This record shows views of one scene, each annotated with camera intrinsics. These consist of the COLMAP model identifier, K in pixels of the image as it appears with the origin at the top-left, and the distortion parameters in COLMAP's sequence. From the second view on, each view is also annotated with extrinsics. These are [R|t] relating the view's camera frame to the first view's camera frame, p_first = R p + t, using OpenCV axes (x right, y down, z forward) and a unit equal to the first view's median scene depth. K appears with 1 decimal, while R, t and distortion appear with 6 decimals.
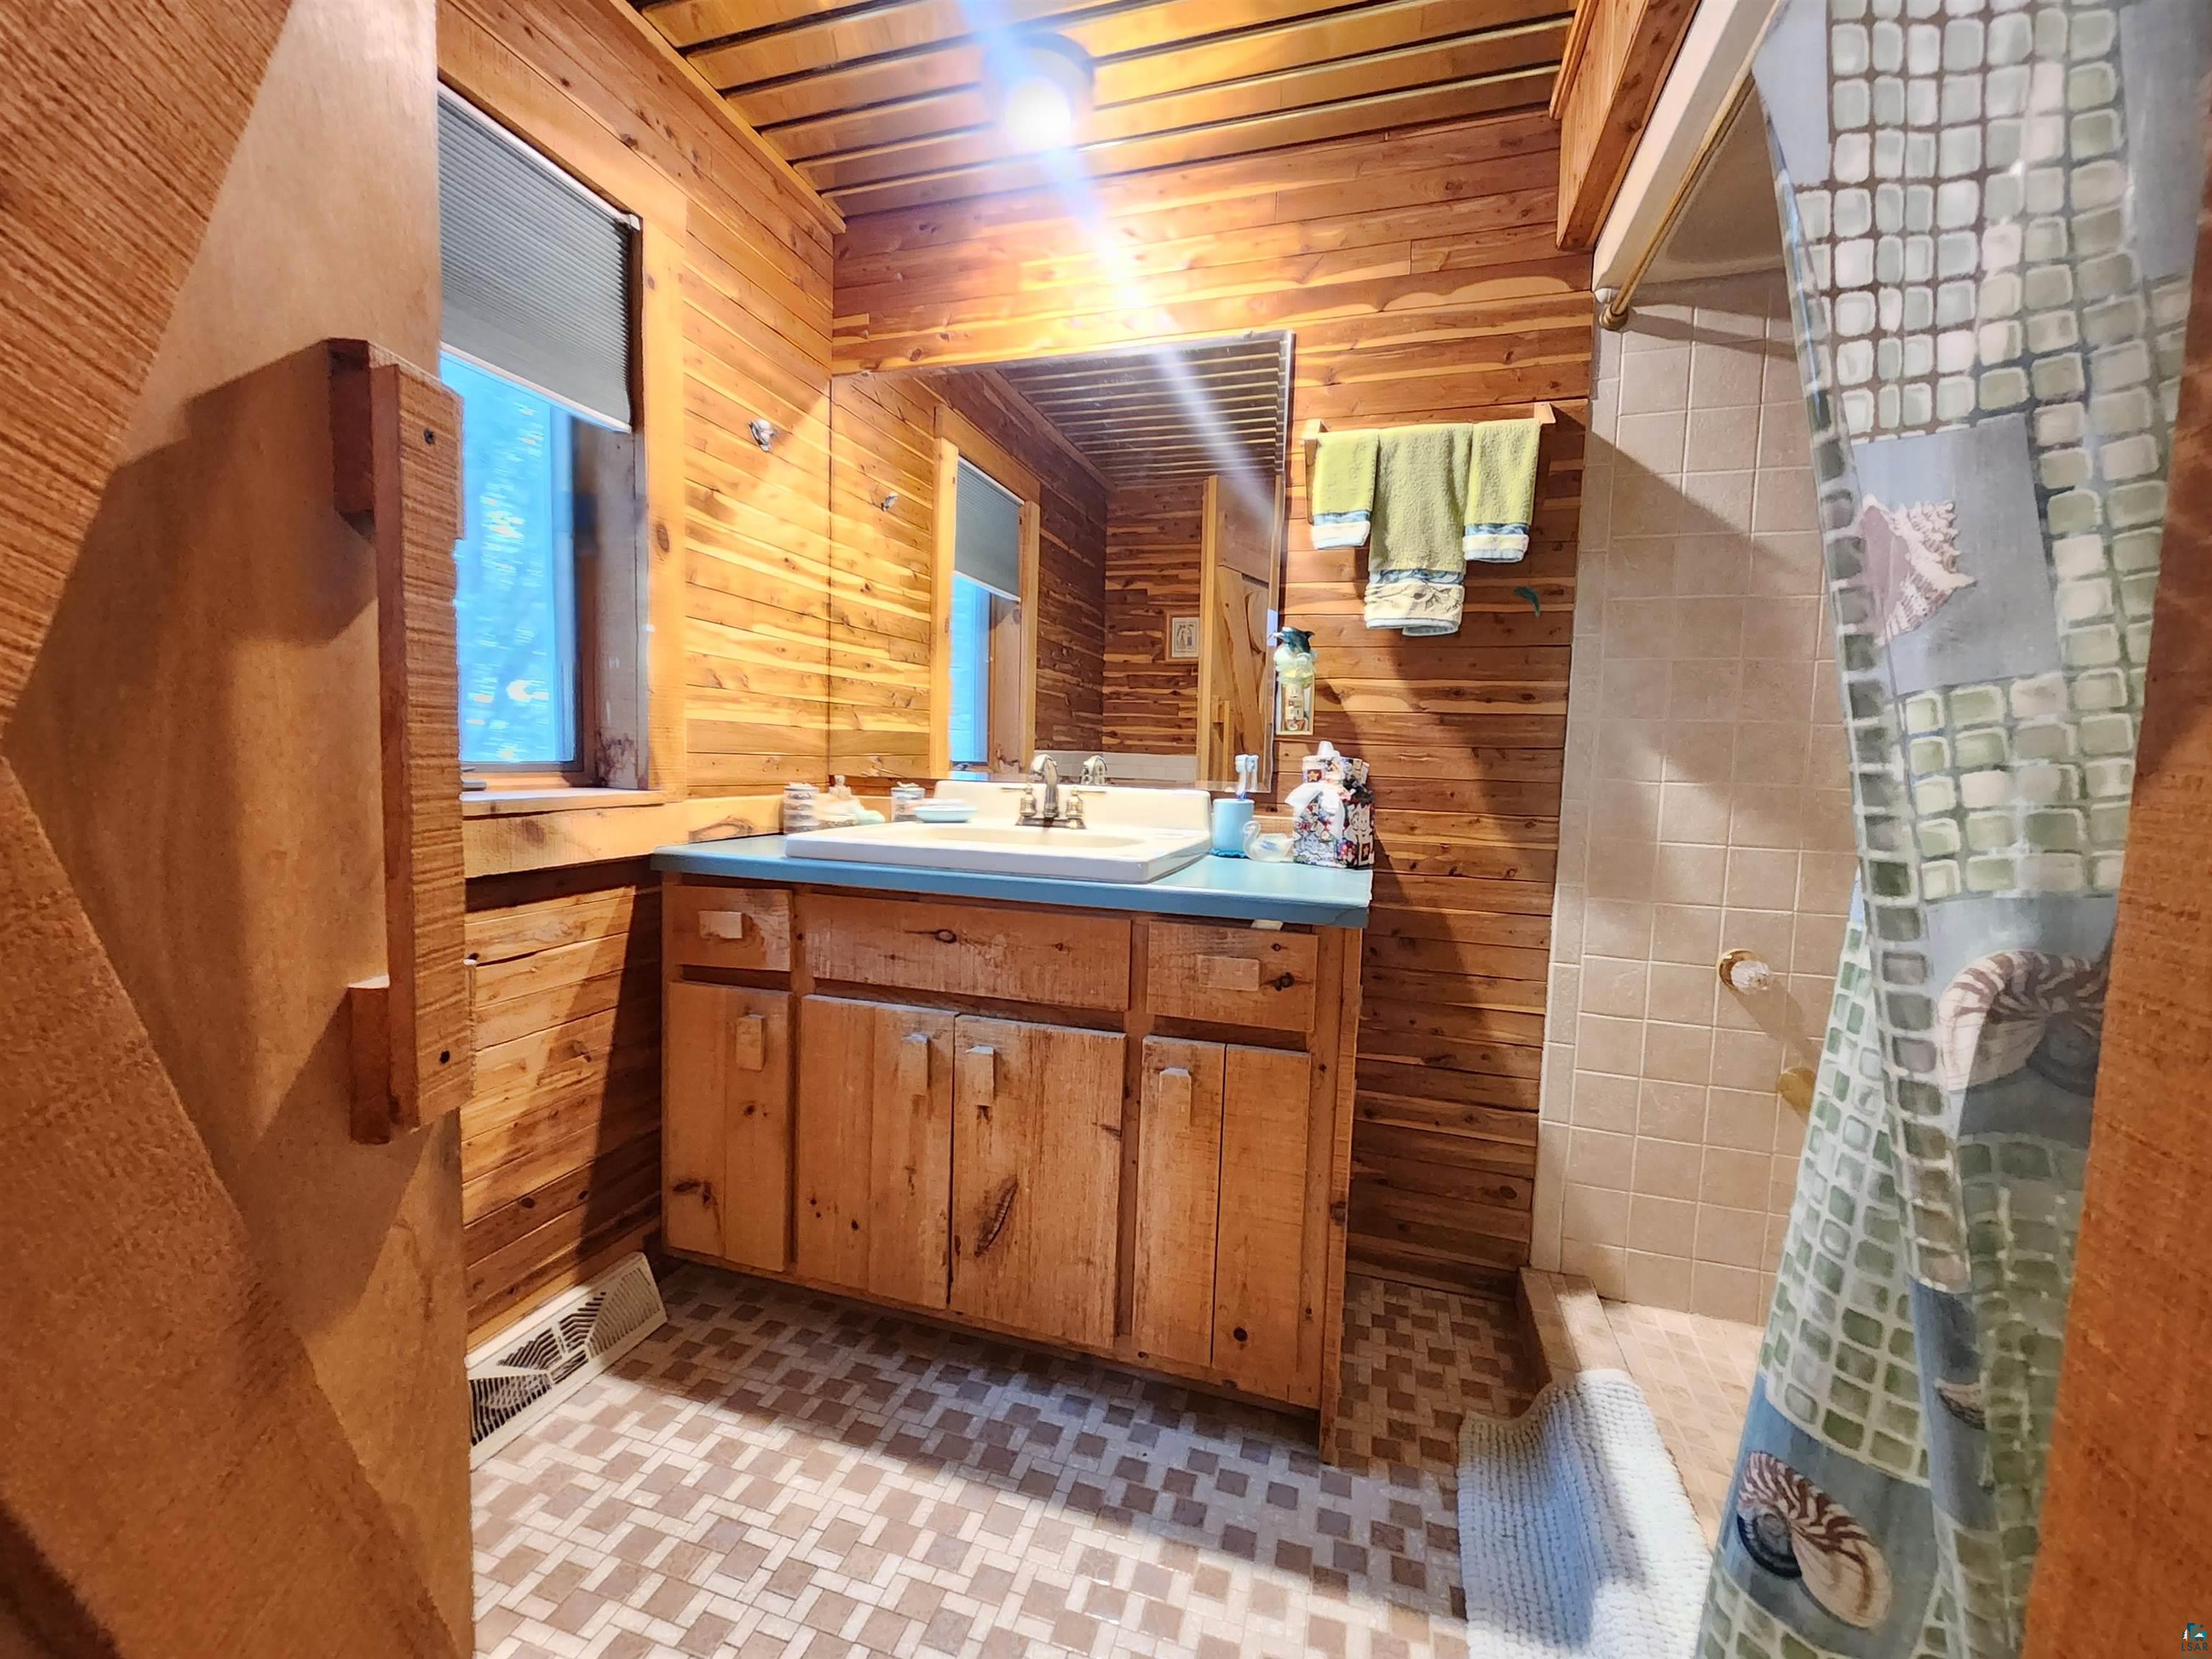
lens RADIAL K [[906.9, 0, 1111.1], [0, 906.9, 817.9], [0, 0, 1]] dist [0.000617, -0.000781]
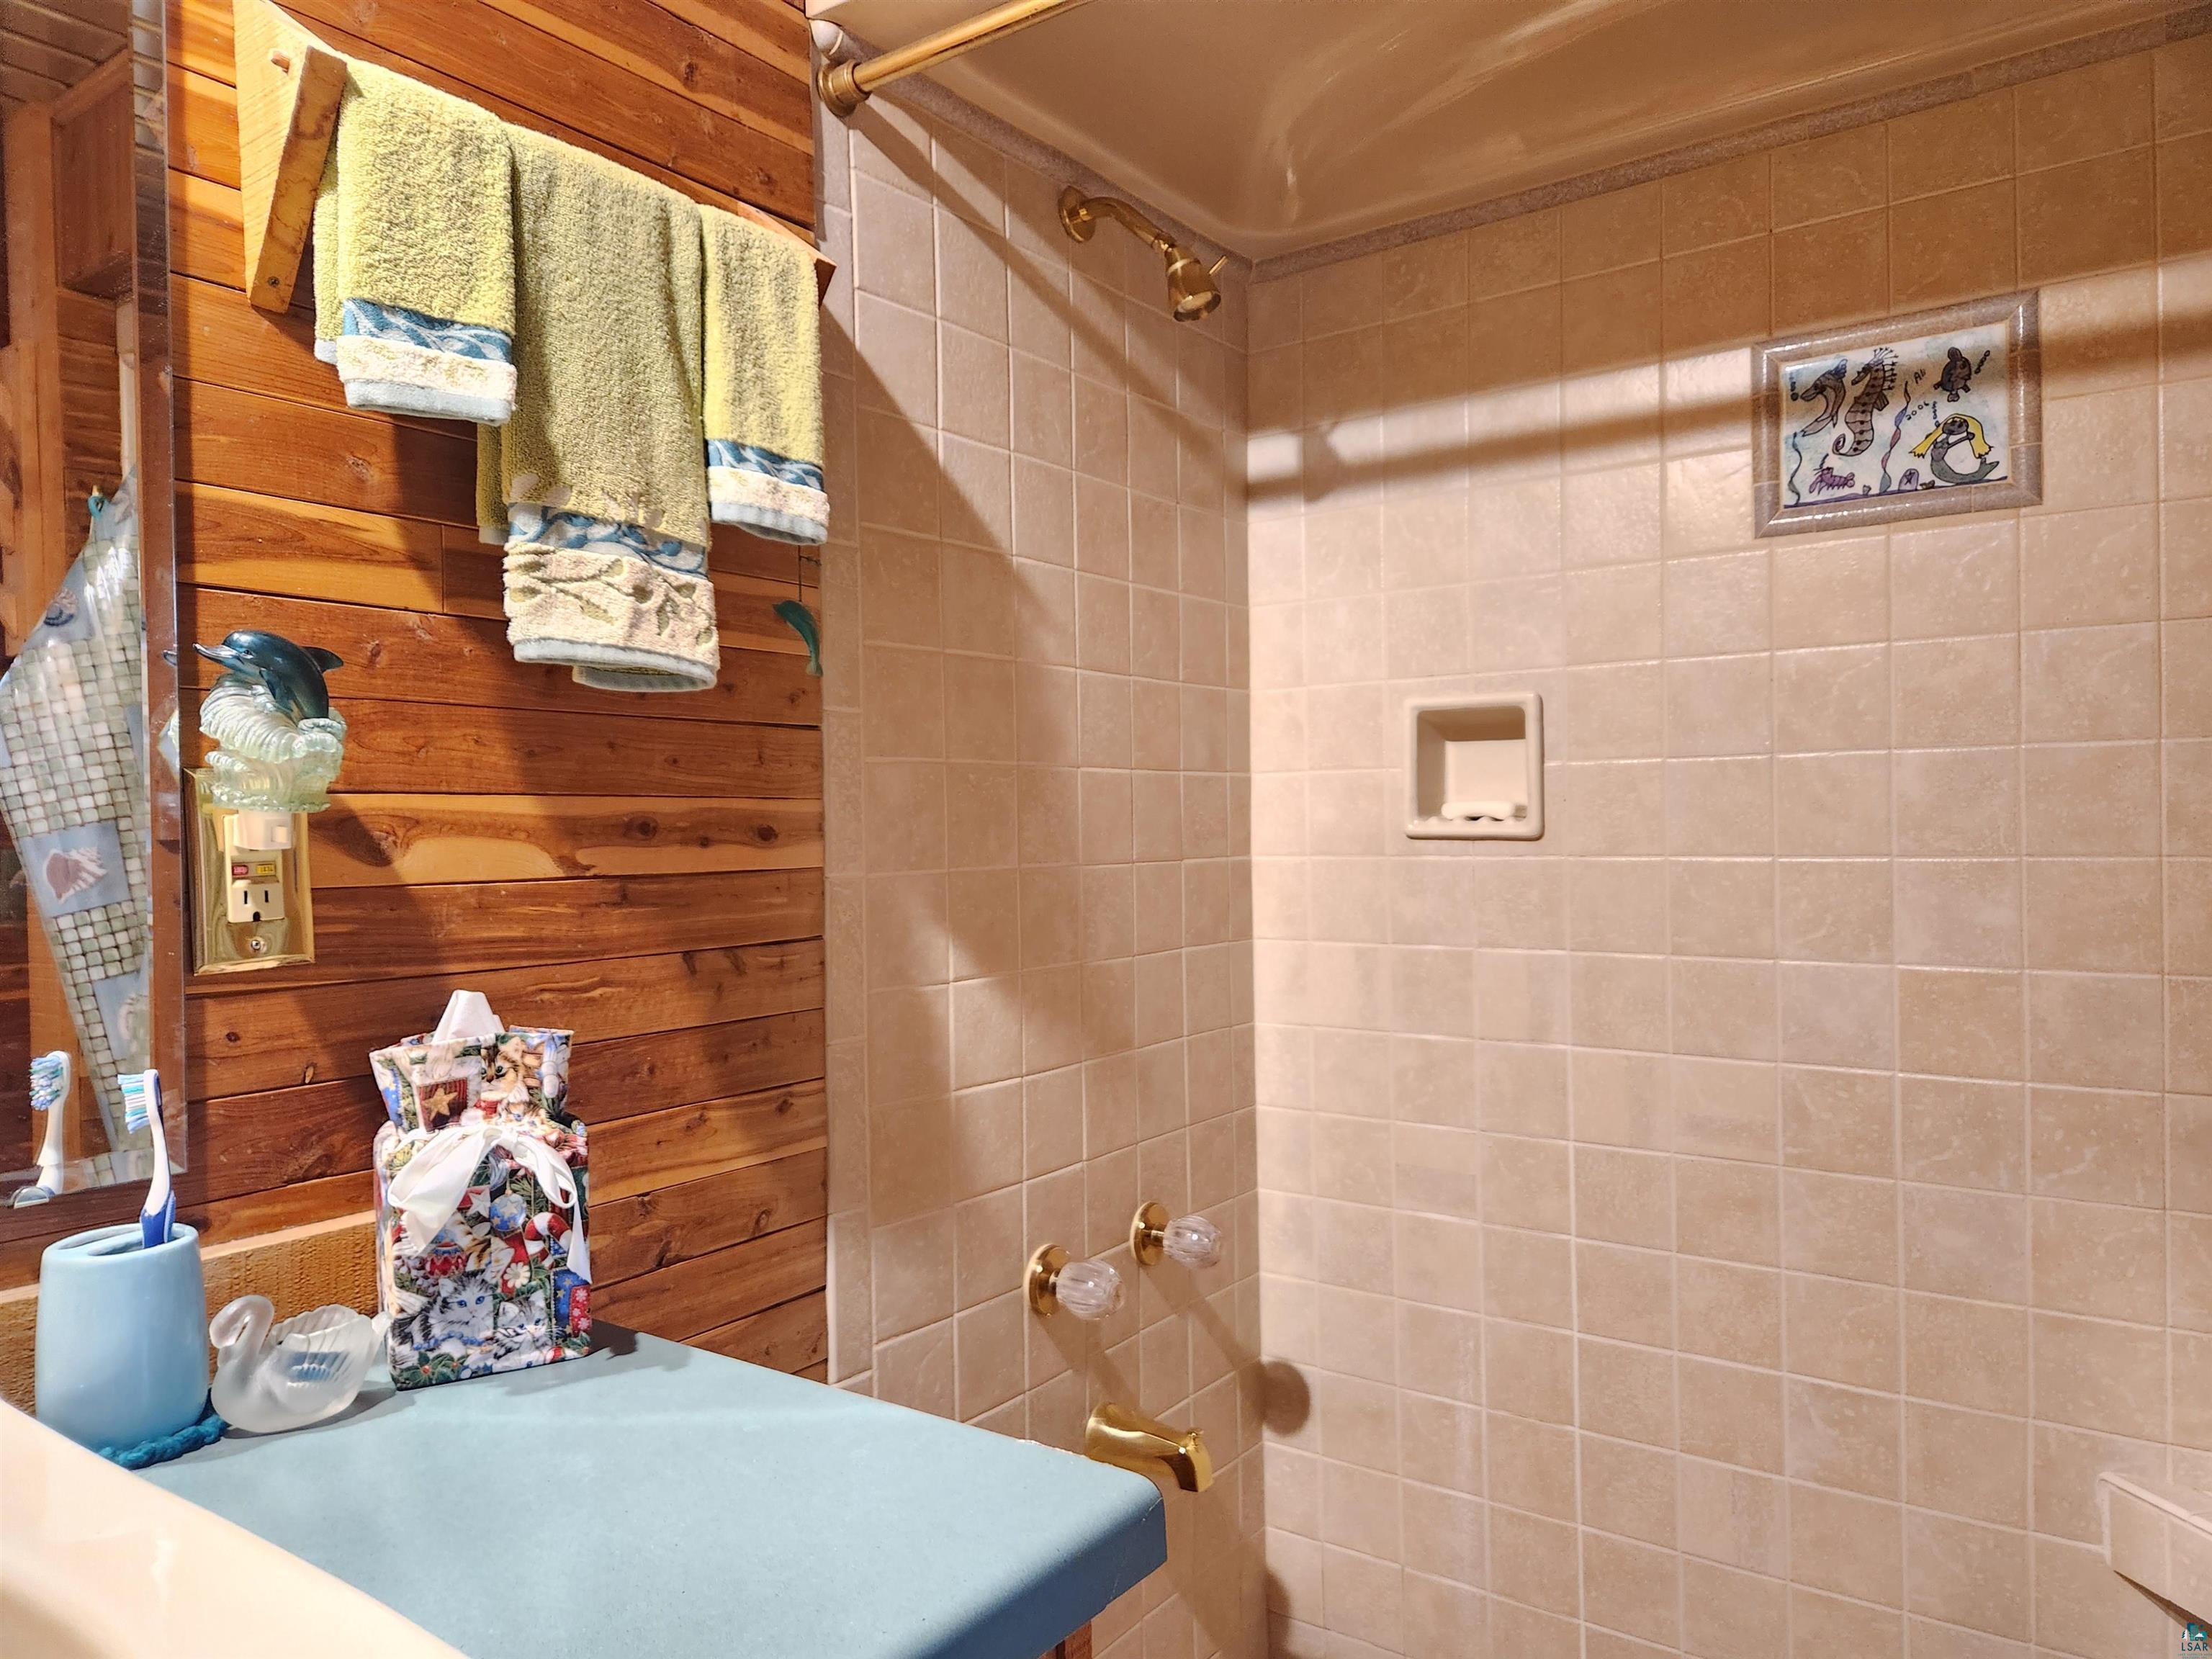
lens RADIAL K [[1477.3, 0, 1098.3], [0, 1477.3, 837.5], [0, 0, 1]] dist [0.083703, -0.070115]
pose [[0.367488, -0.036778, 0.929301, -0.188787], [0.088176, 0.996095, 0.004553, -0.123303], [-0.925839, 0.080269, 0.369295, 0.580136]]
